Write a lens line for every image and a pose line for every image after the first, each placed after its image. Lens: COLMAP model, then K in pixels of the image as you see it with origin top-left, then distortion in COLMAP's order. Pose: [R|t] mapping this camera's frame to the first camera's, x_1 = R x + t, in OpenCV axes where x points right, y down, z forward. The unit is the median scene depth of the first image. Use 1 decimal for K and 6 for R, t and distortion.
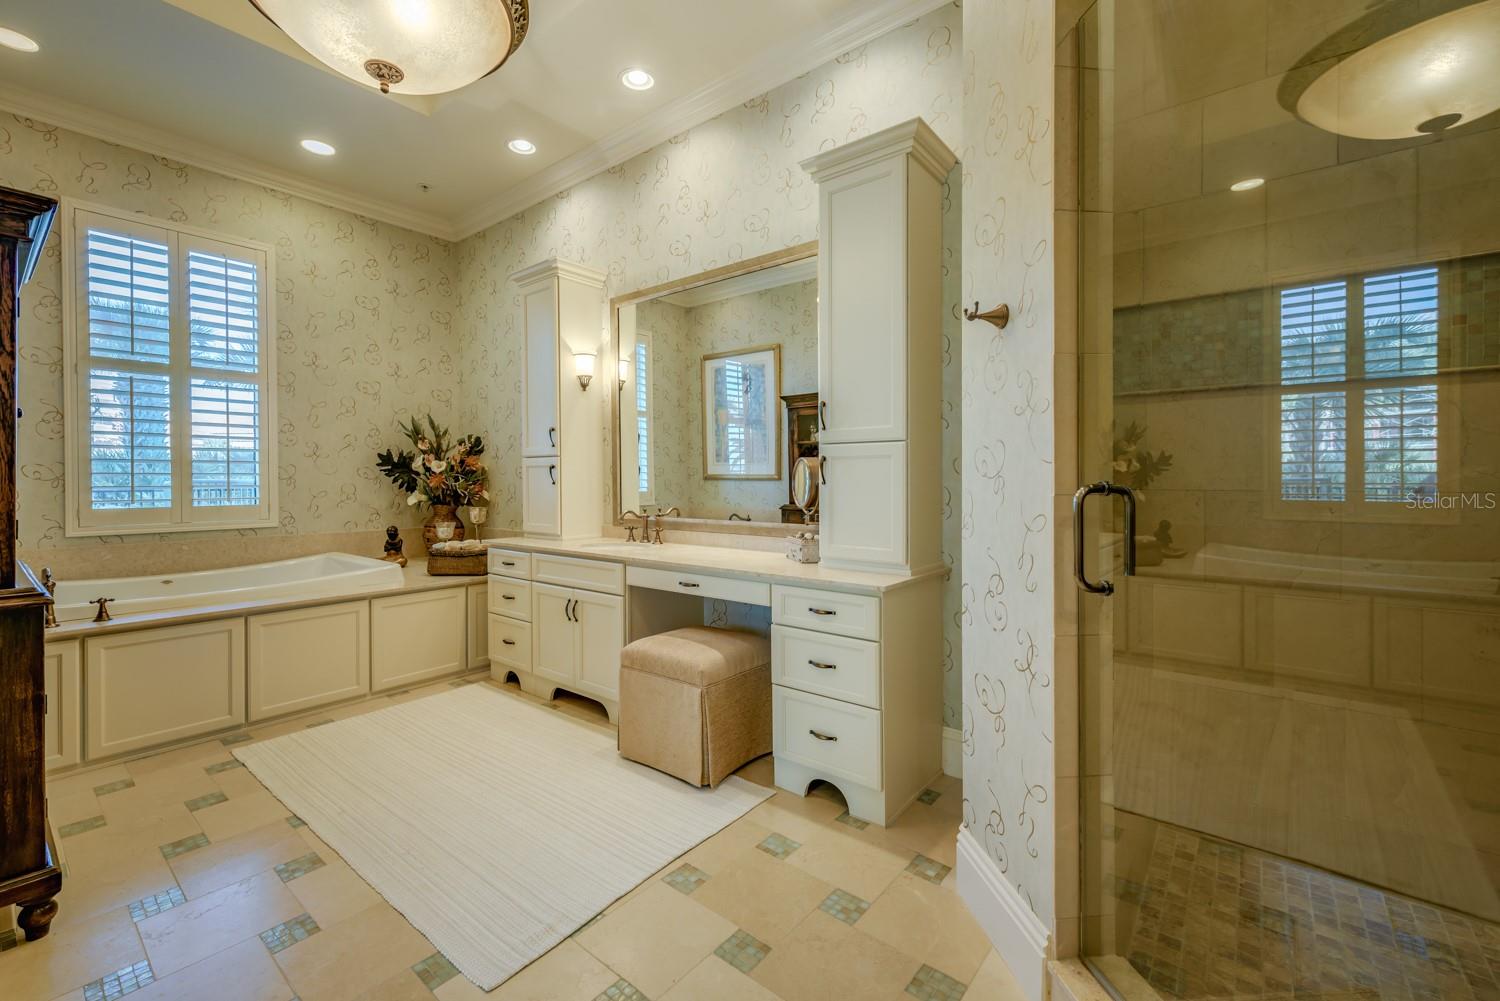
lens RADIAL K [[614.1, 0, 752.1], [0, 614.1, 490.4], [0, 0, 1]] dist [0.004548, -0.001150]
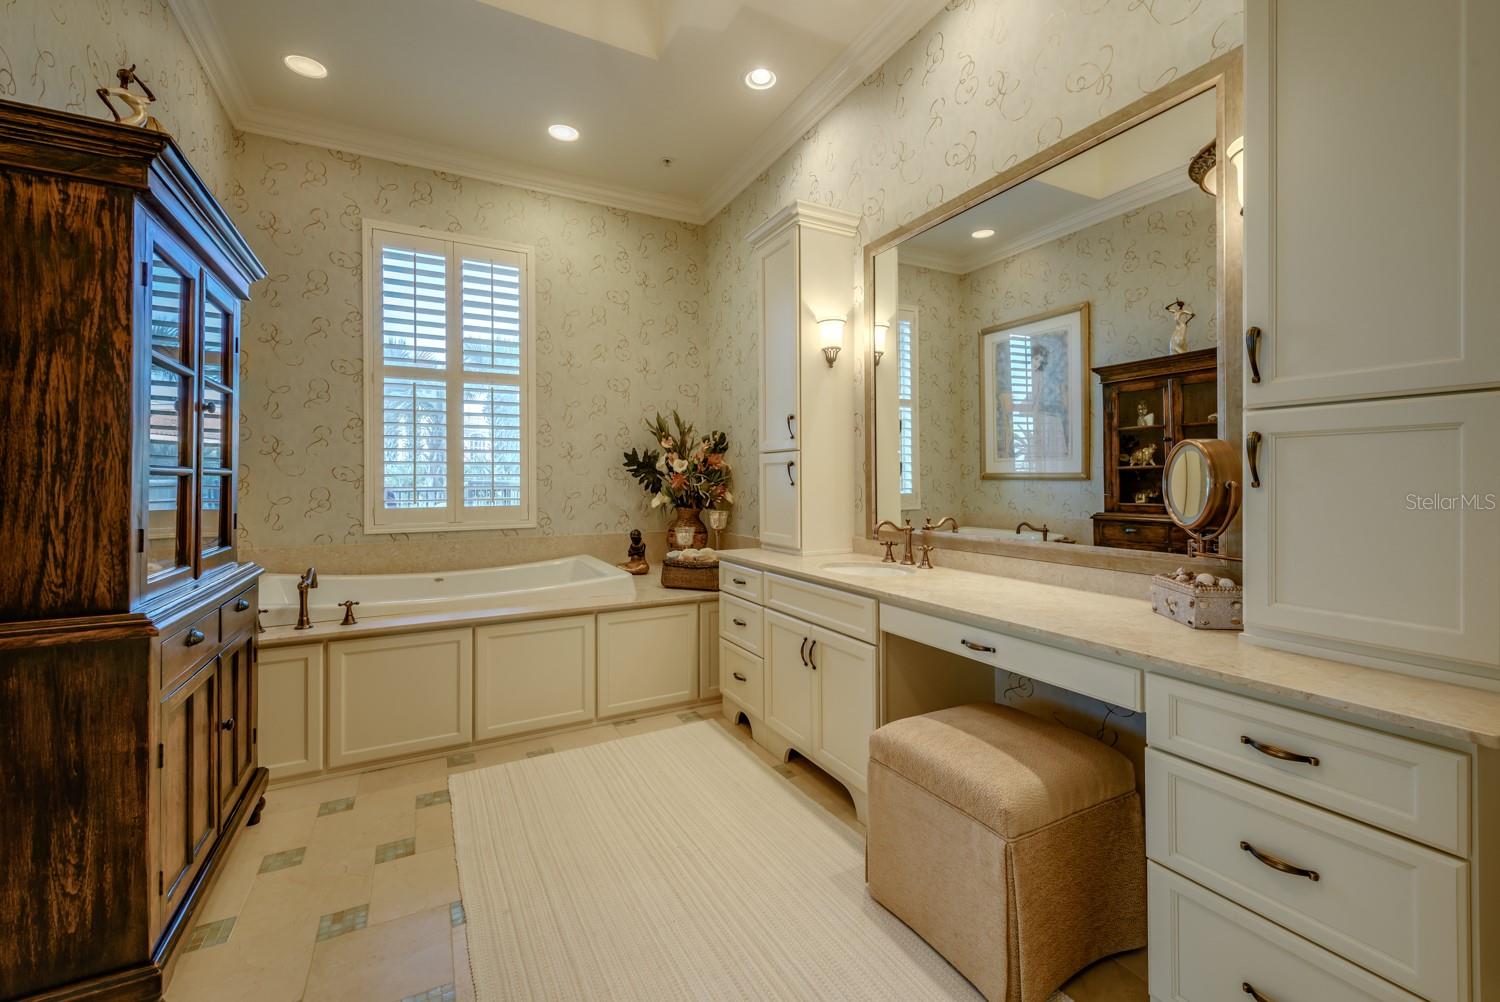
lens RADIAL K [[629.4, 0, 751.7], [0, 629.4, 488.9], [0, 0, 1]] dist [0.012241, -0.001613]
pose [[0.913504, 0.002984, -0.406819, -0.041607], [-0.004340, 0.999988, -0.002413, -0.003581], [0.406806, 0.003970, 0.913506, 0.252455]]
